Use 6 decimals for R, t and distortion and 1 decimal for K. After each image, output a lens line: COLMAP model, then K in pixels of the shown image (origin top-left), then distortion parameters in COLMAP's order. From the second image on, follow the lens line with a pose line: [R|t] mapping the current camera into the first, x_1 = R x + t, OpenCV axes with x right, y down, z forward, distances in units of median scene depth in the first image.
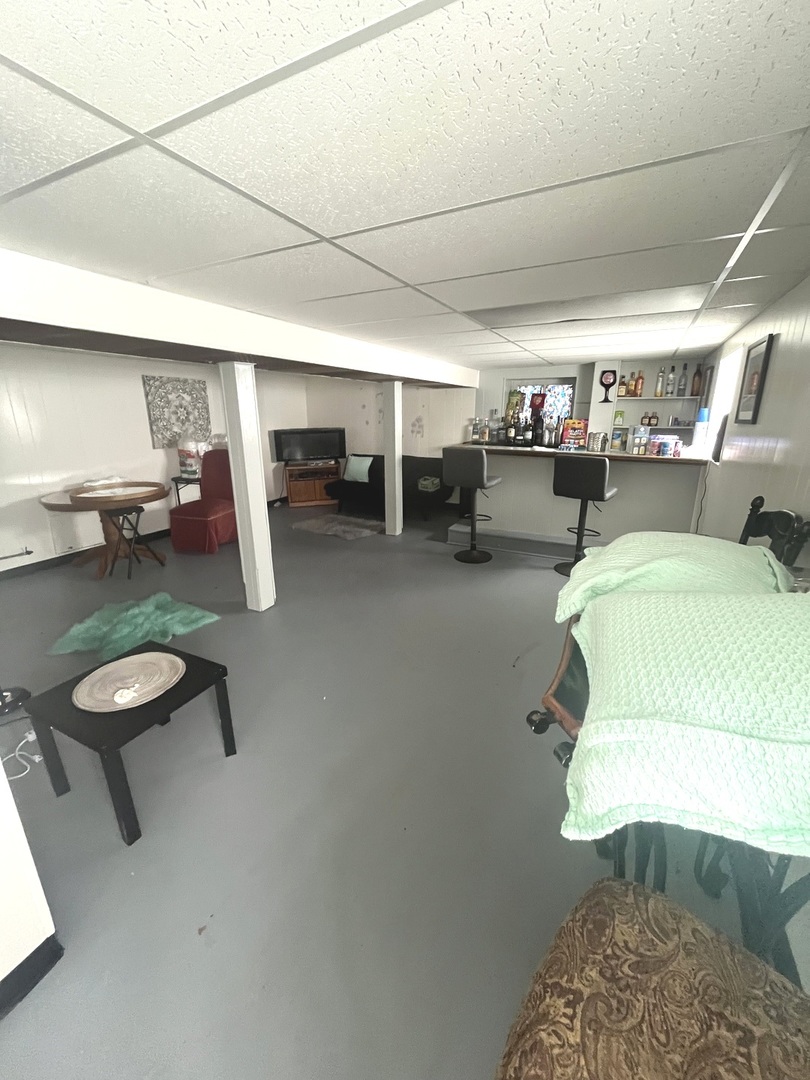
lens RADIAL K [[433.9, 0, 400.1], [0, 433.9, 544.9], [0, 0, 1]] dist [-0.000568, -0.000185]
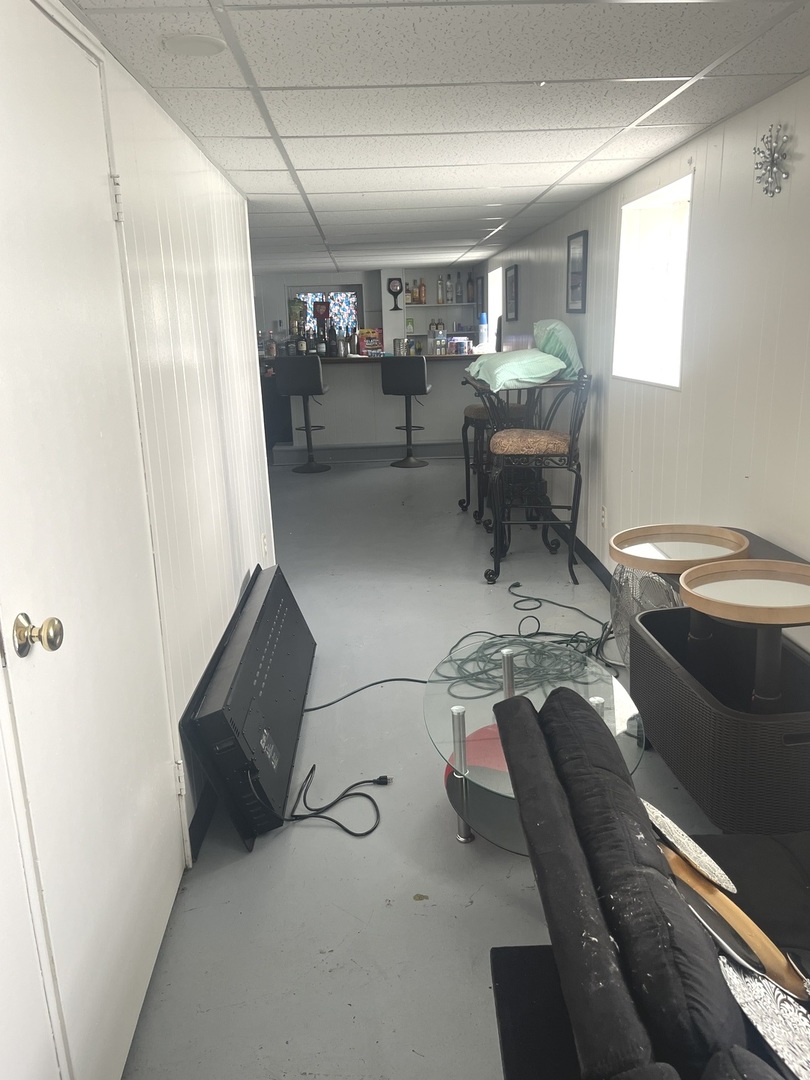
lens RADIAL K [[824.0, 0, 407.8], [0, 824.0, 539.6], [0, 0, 1]] dist [0.045283, 0.000746]
pose [[0.864732, -0.151622, 0.478799, -0.480886], [0.177250, 0.984129, -0.008474, 0.204545], [-0.469915, 0.092195, 0.877884, -0.611082]]
